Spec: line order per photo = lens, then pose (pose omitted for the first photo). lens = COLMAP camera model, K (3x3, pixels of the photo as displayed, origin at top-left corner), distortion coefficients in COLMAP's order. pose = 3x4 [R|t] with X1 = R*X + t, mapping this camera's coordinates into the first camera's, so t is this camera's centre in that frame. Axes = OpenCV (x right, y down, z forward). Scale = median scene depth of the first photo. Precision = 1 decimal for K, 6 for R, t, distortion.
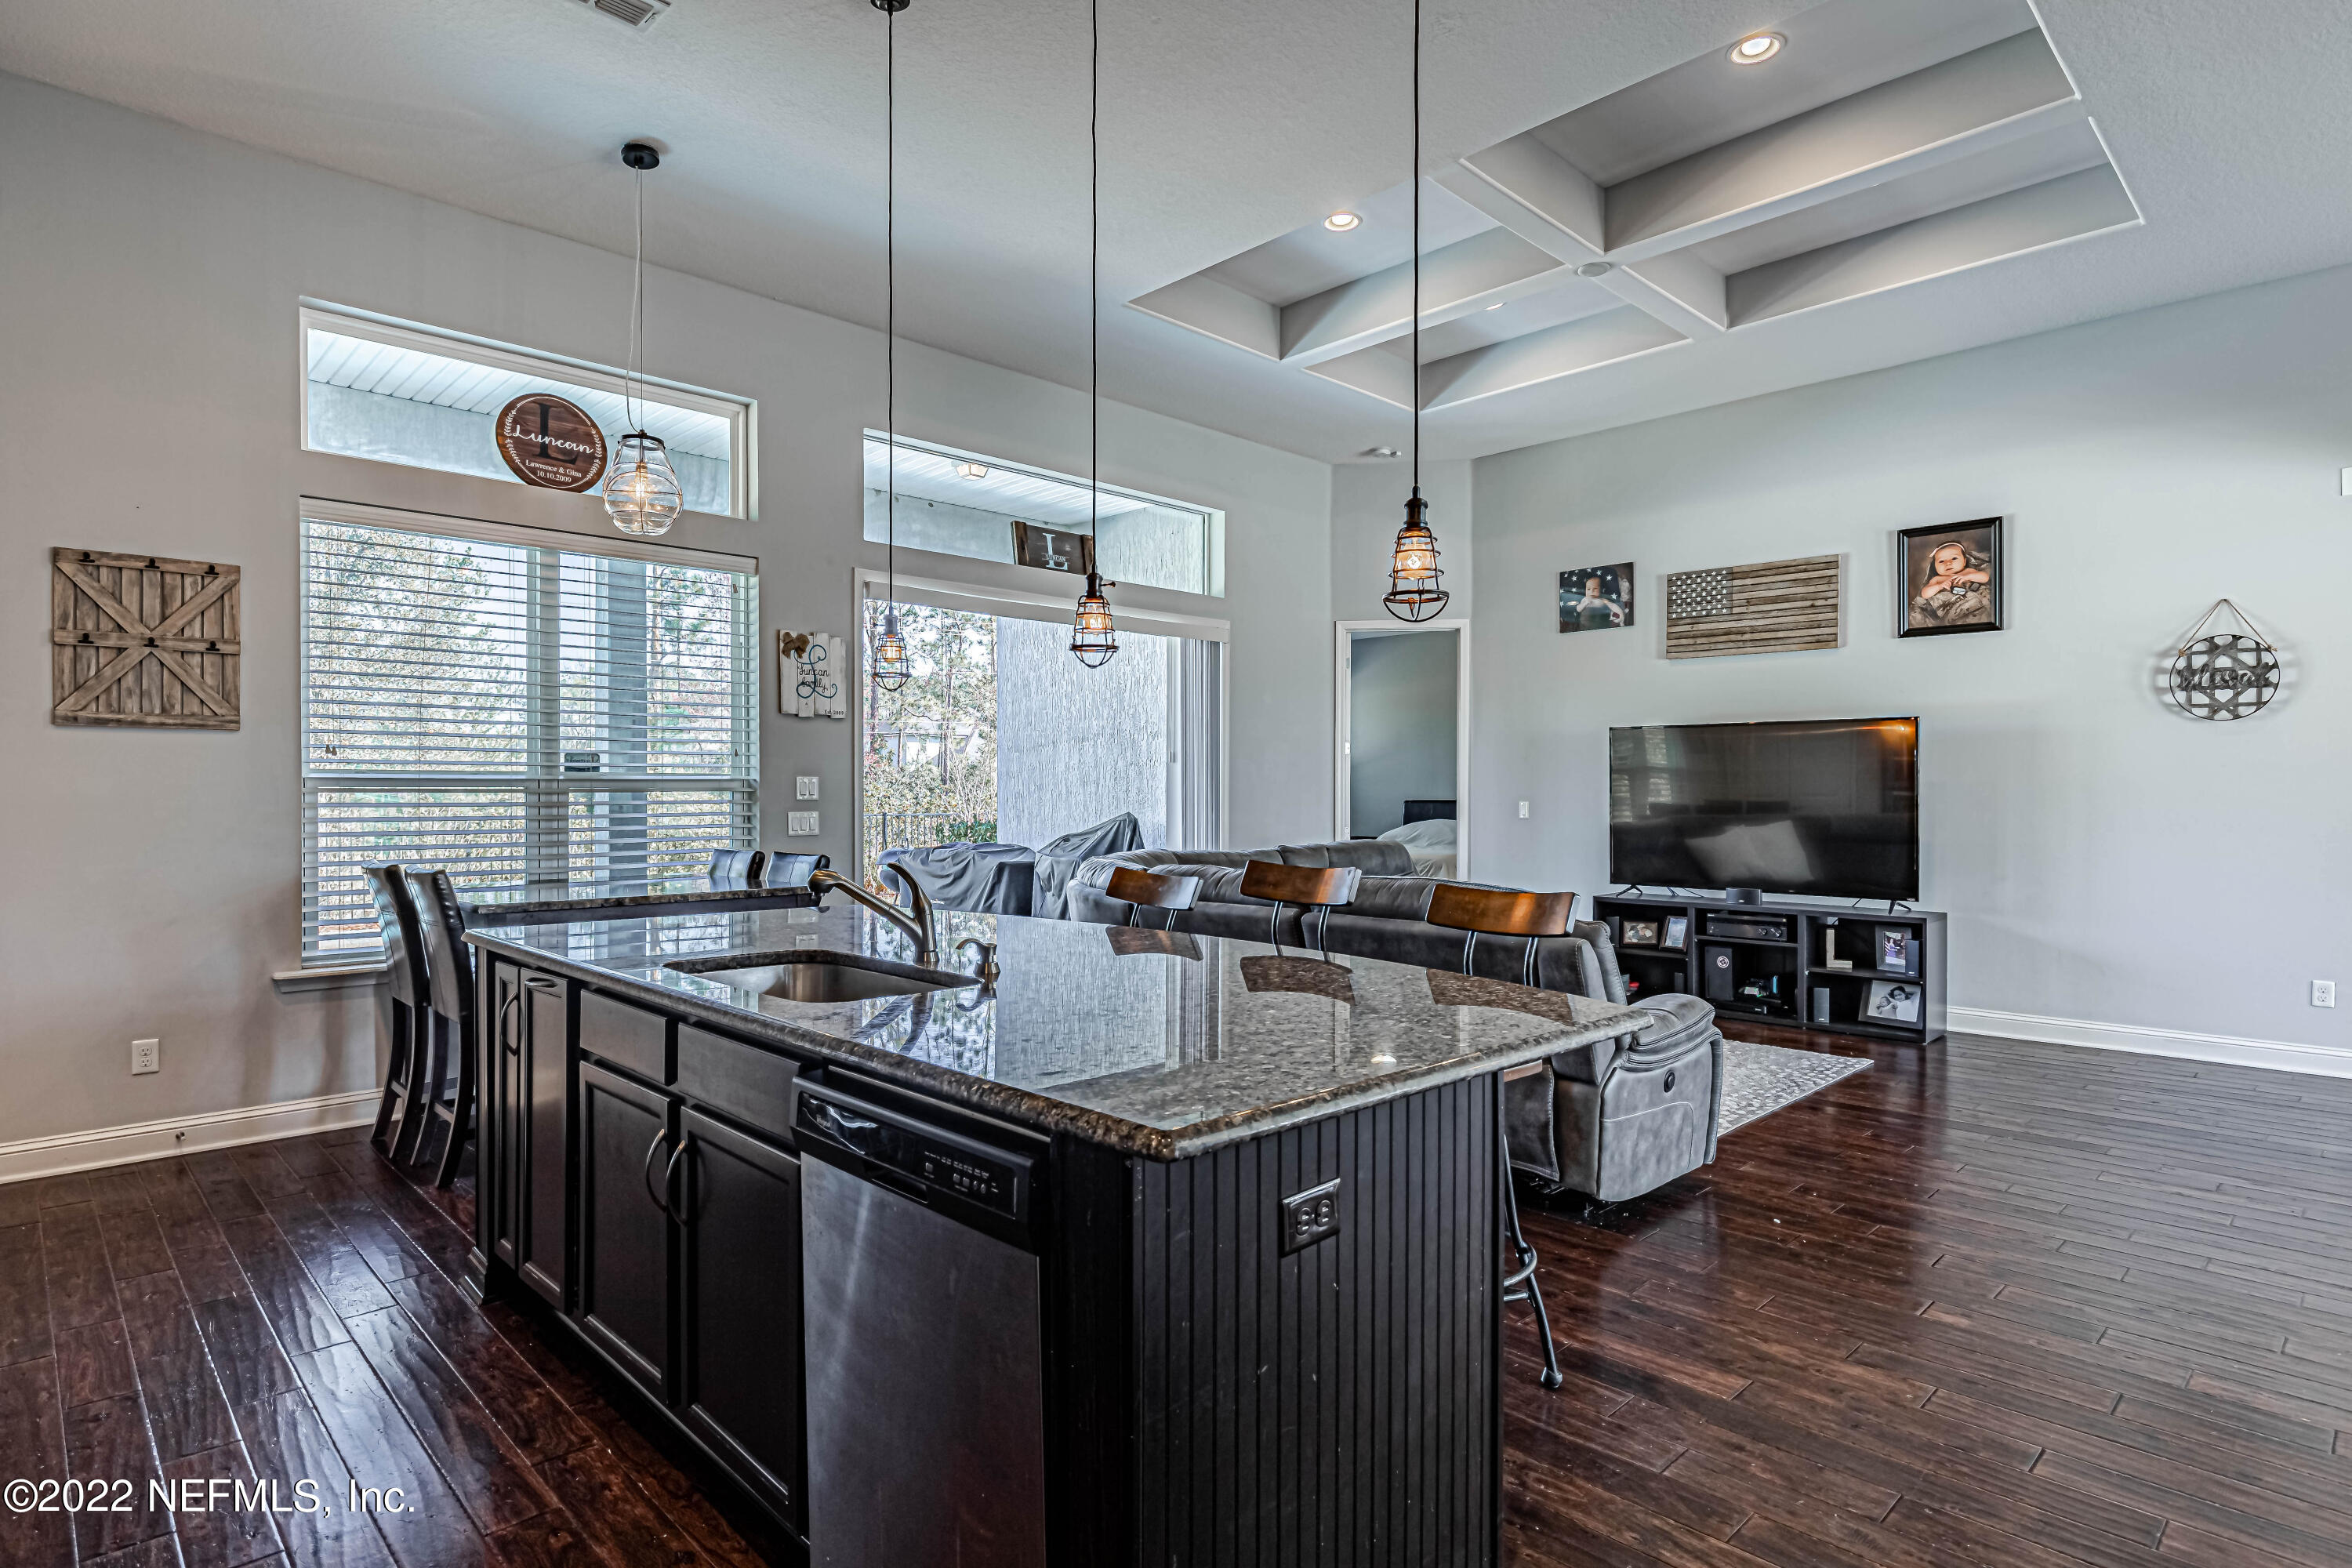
lens RADIAL K [[1234.2, 0, 1179.3], [0, 1234.2, 788.3], [0, 0, 1]] dist [-0.007819, -0.001359]
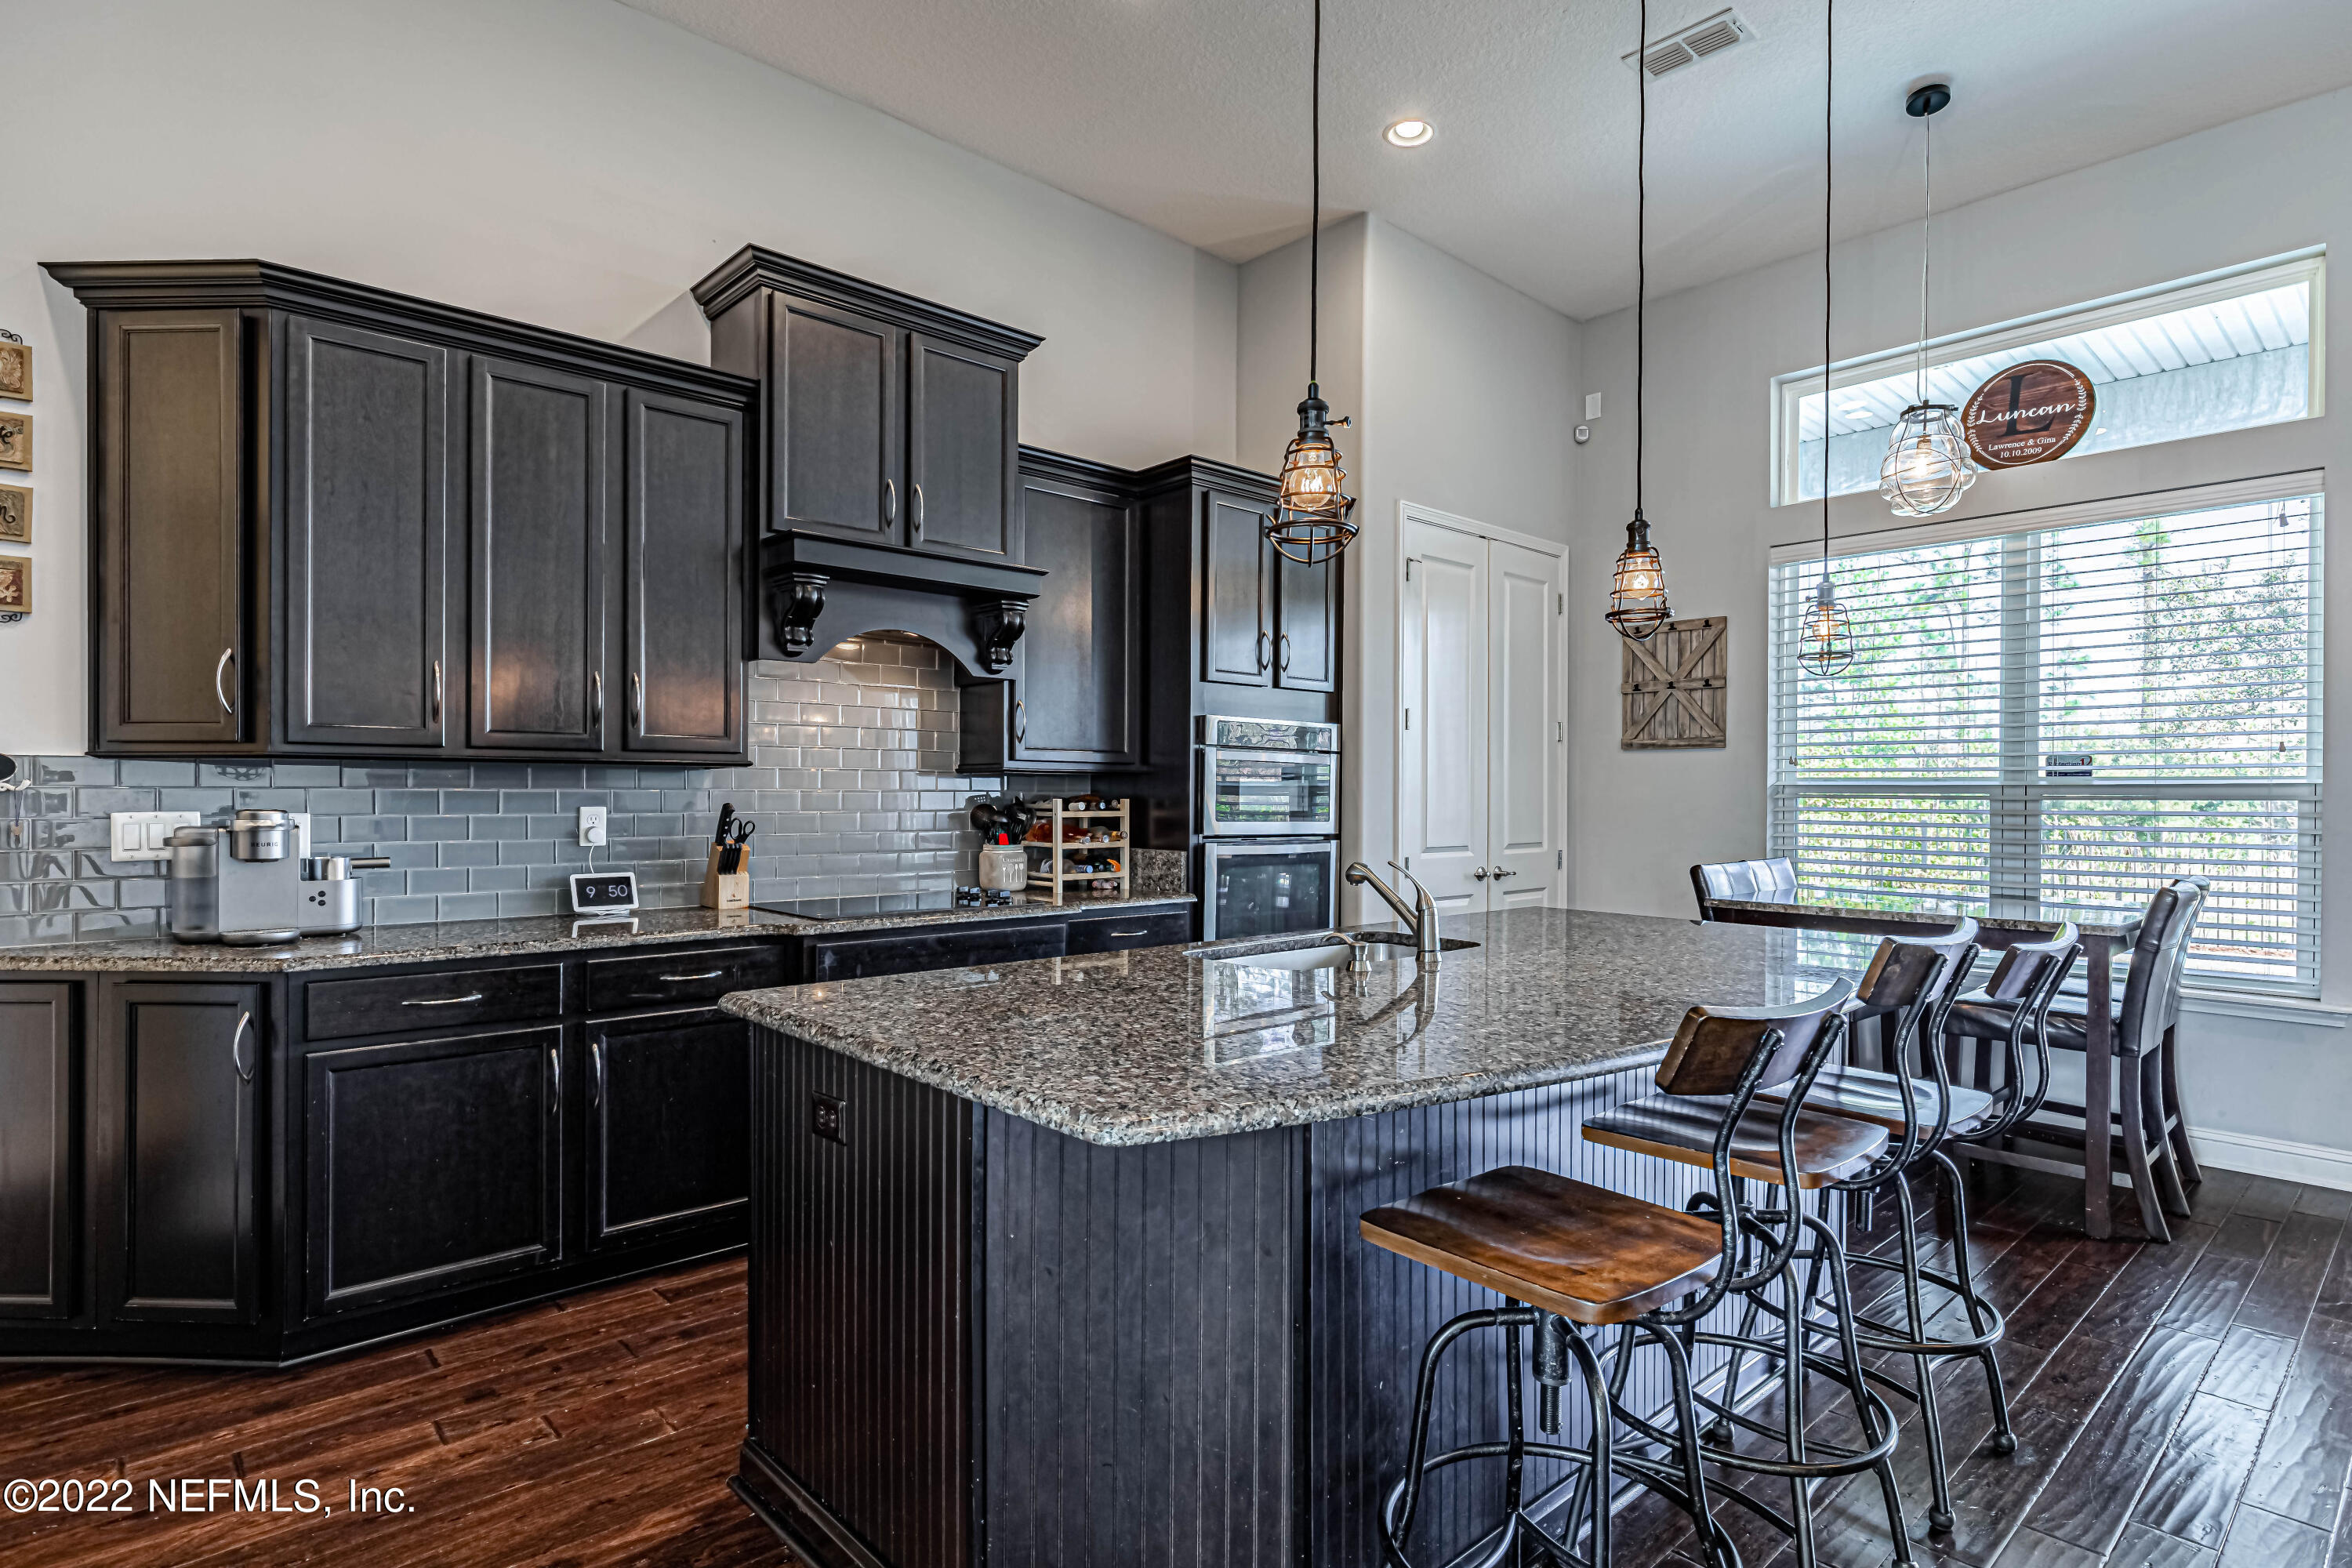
lens RADIAL K [[1234.2, 0, 1176.0], [0, 1234.2, 792.2], [0, 0, 1]] dist [-0.007819, -0.001359]
pose [[-0.029444, -0.002182, -0.999564, 0.441058], [-0.003066, 0.999993, -0.002093, 0.001600], [0.999562, 0.003003, -0.029451, 0.428444]]
